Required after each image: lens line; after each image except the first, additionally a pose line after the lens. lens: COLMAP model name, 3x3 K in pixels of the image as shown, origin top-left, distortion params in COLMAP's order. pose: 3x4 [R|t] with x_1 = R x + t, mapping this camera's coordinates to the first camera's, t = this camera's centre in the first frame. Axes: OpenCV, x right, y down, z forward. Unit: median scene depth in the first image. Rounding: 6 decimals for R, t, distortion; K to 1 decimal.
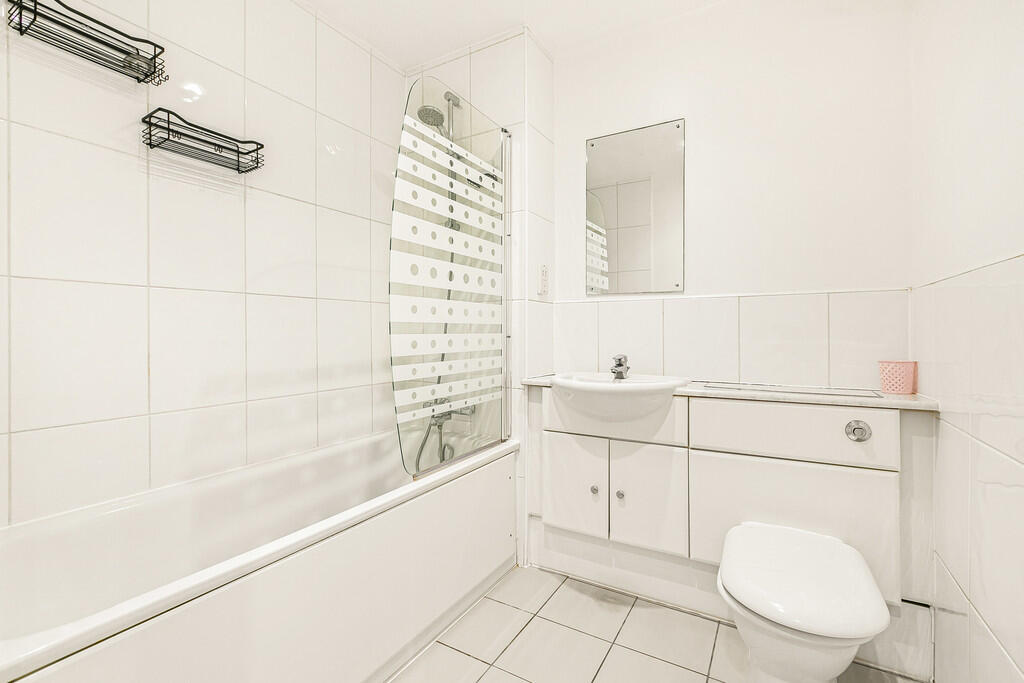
lens RADIAL K [[456.1, 0, 512.0], [0, 456.1, 341.5], [0, 0, 1]] dist [-0.000769, 0.000004]
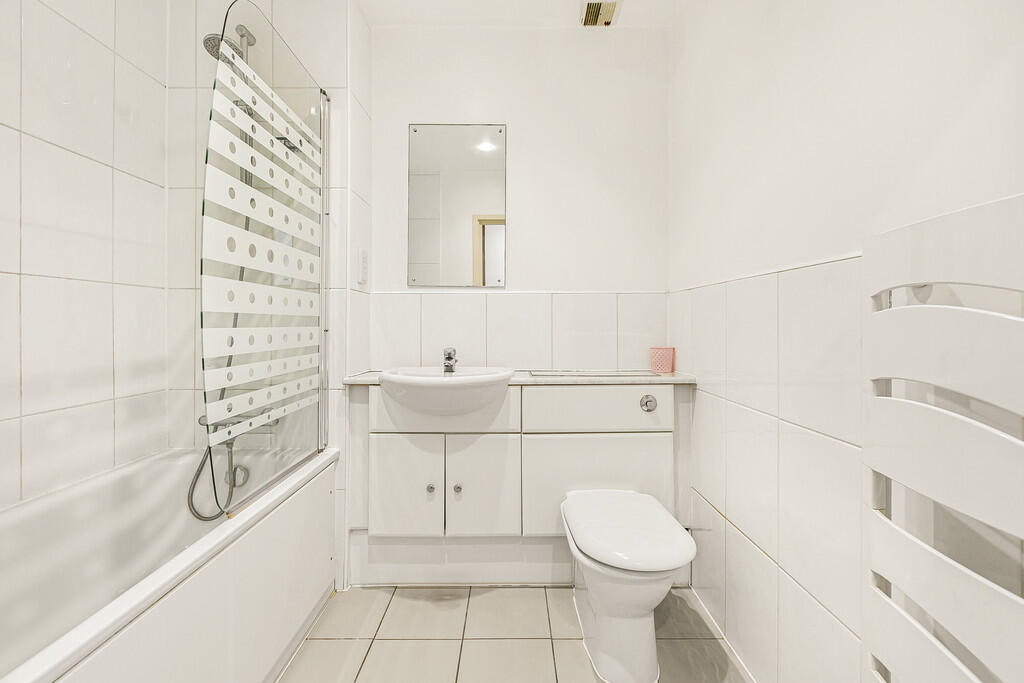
lens RADIAL K [[461.2, 0, 512.2], [0, 461.2, 332.8], [0, 0, 1]] dist [0.002131, 0.000302]
pose [[0.858789, -0.008294, 0.512262, -0.160929], [0.009718, 0.999953, -0.000102, -0.002537], [-0.512237, 0.005065, 0.858829, 0.066676]]
